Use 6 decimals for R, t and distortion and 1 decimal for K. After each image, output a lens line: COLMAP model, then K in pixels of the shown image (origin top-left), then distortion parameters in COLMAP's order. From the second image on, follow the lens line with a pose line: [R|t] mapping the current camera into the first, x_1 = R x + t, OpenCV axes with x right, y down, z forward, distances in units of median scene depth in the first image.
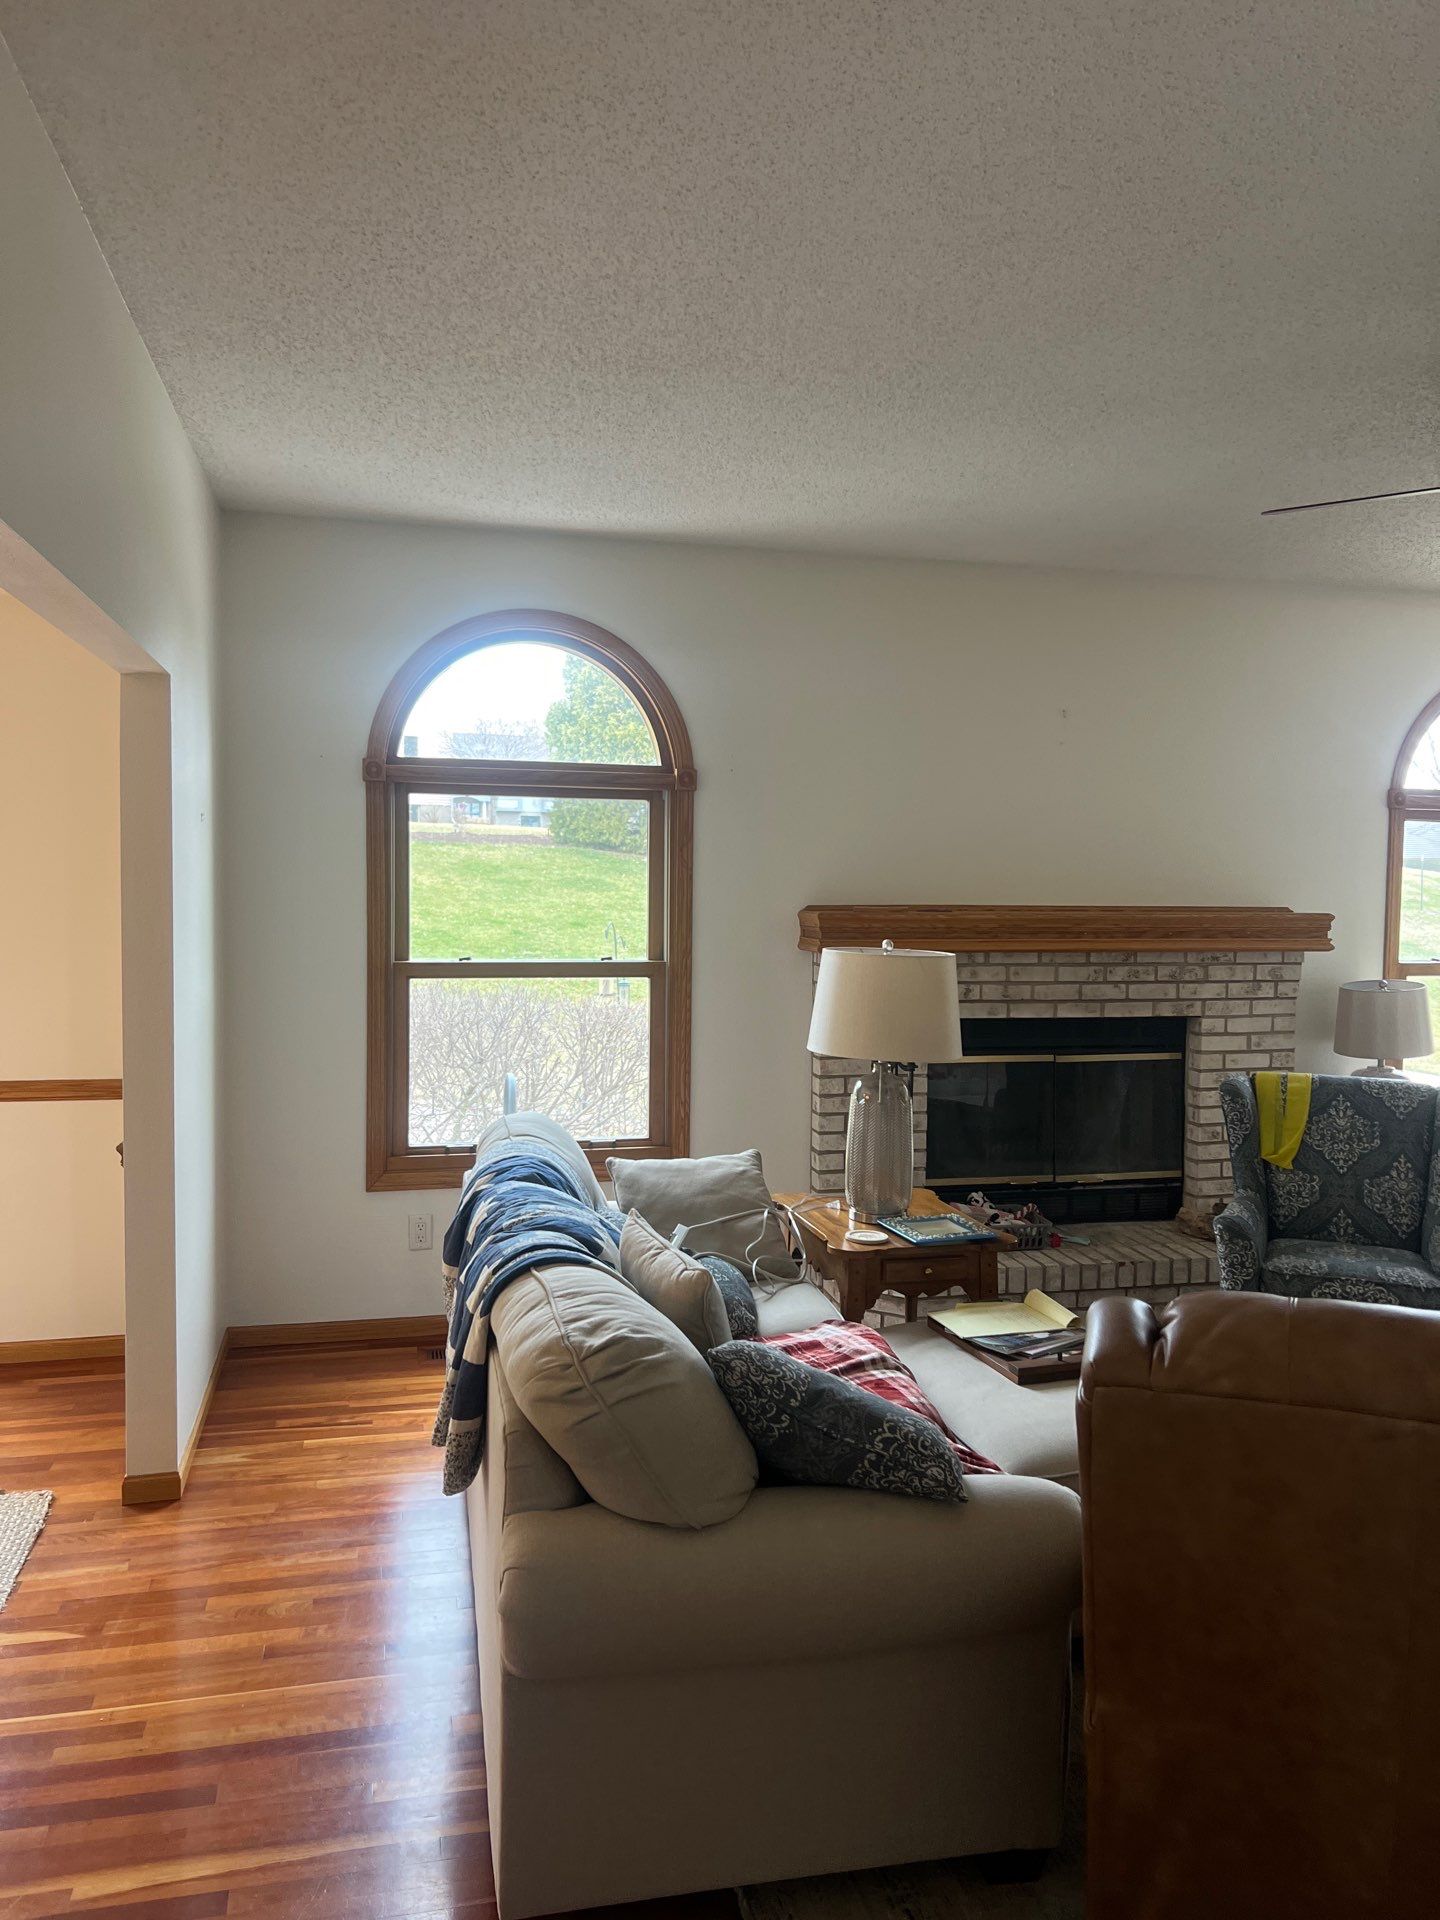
lens RADIAL K [[1479.4, 0, 720.0], [0, 1479.4, 960.0], [0, 0, 1]] dist [0.019761, -0.001919]
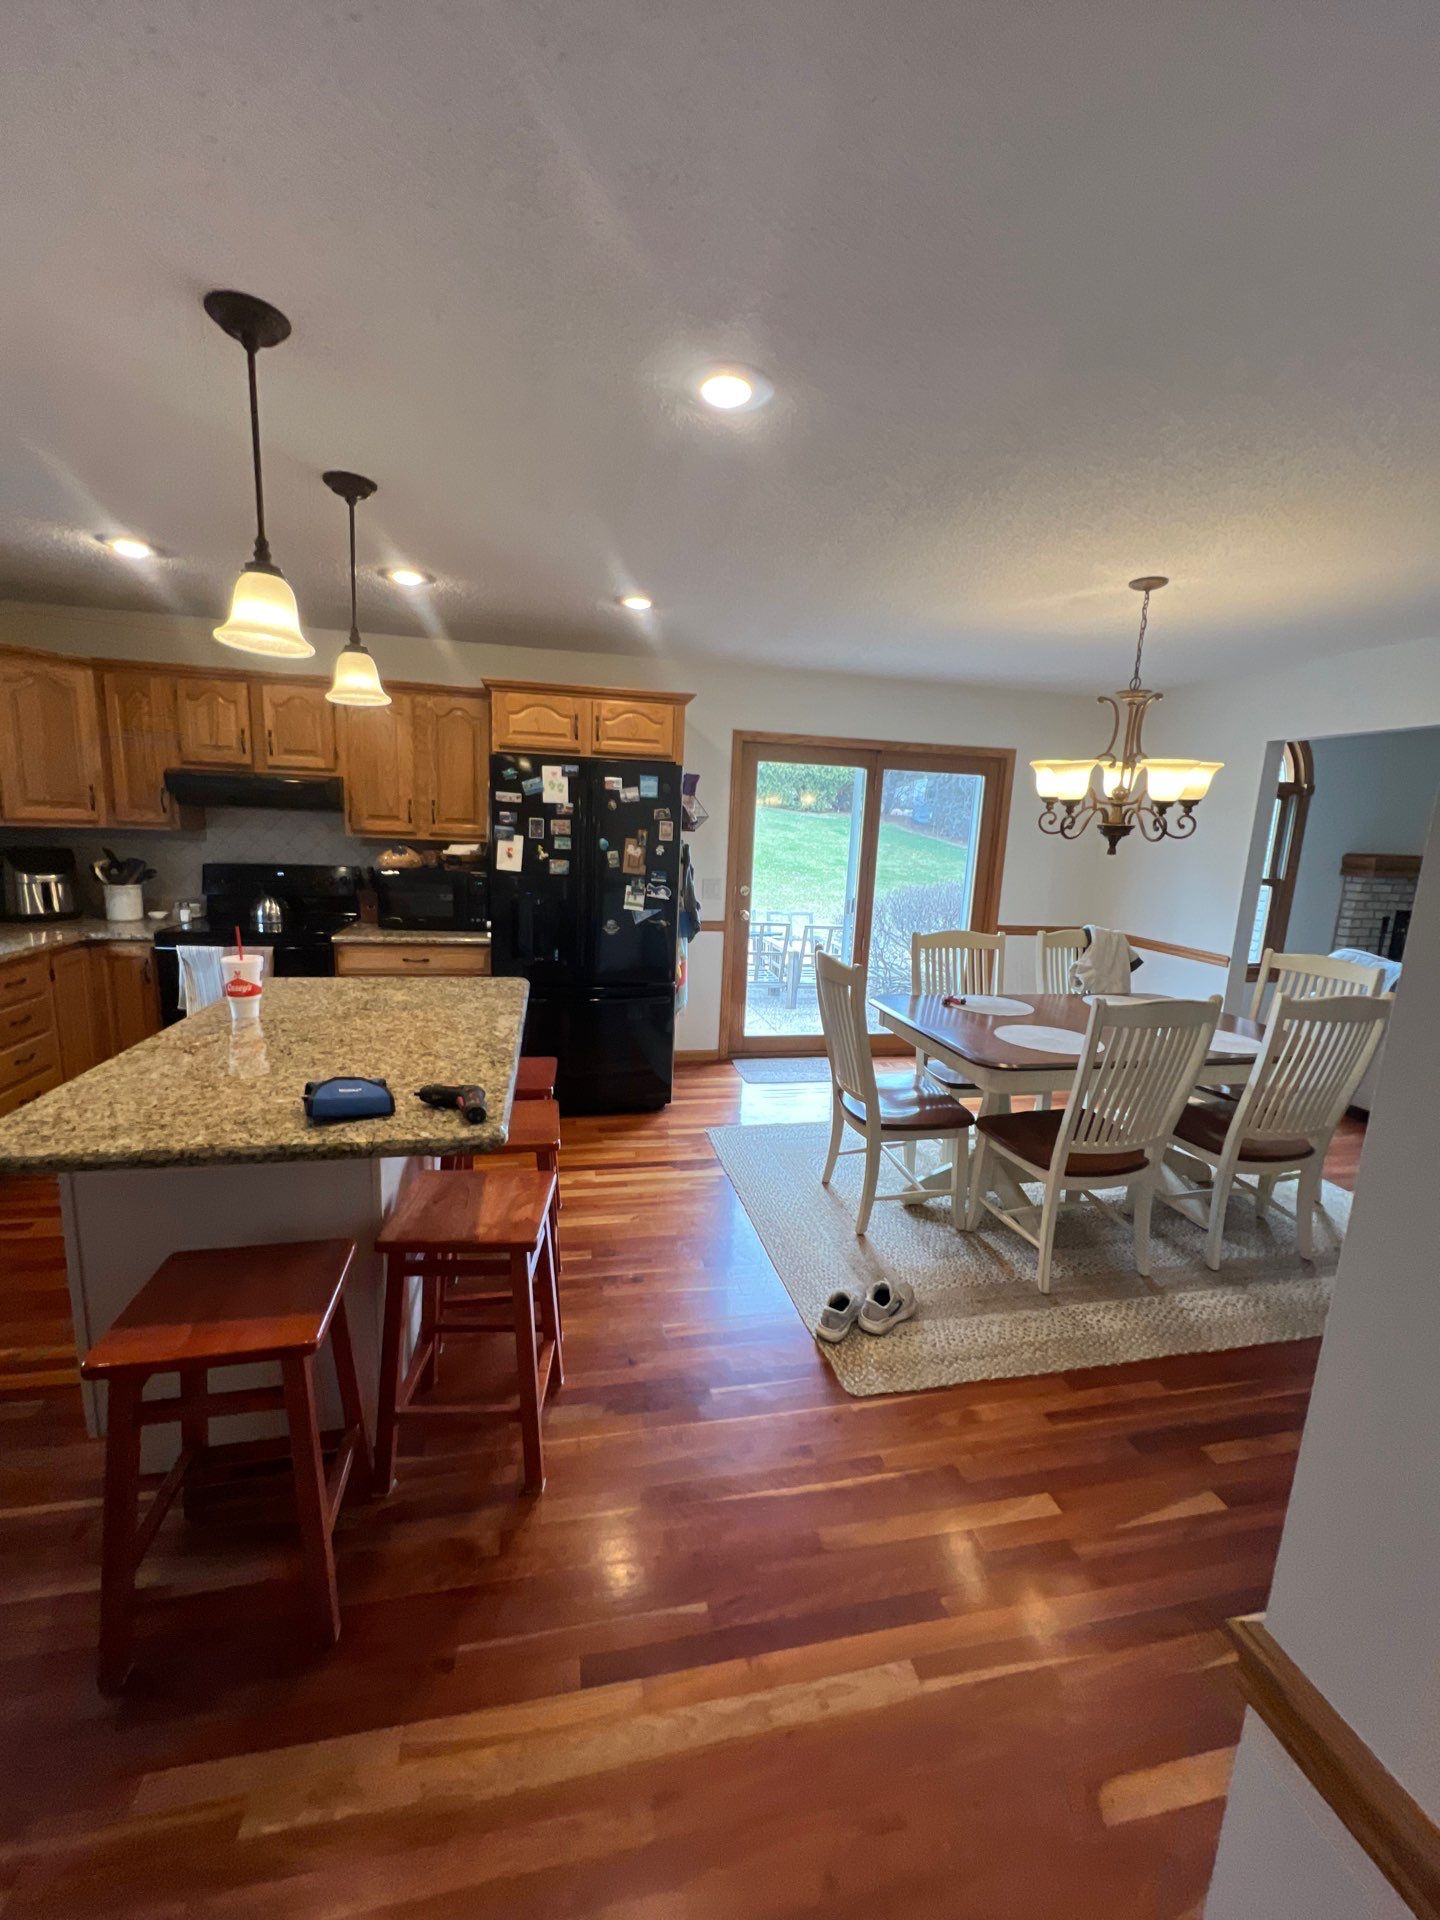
lens RADIAL K [[769.7, 0, 720.0], [0, 769.7, 960.0], [0, 0, 1]] dist [-0.000063, -0.000319]
pose [[0.999470, 0.027408, 0.017538, -0.840133], [-0.029371, 0.991889, 0.123670, 0.003673], [-0.014006, -0.124120, 0.992168, -0.071072]]
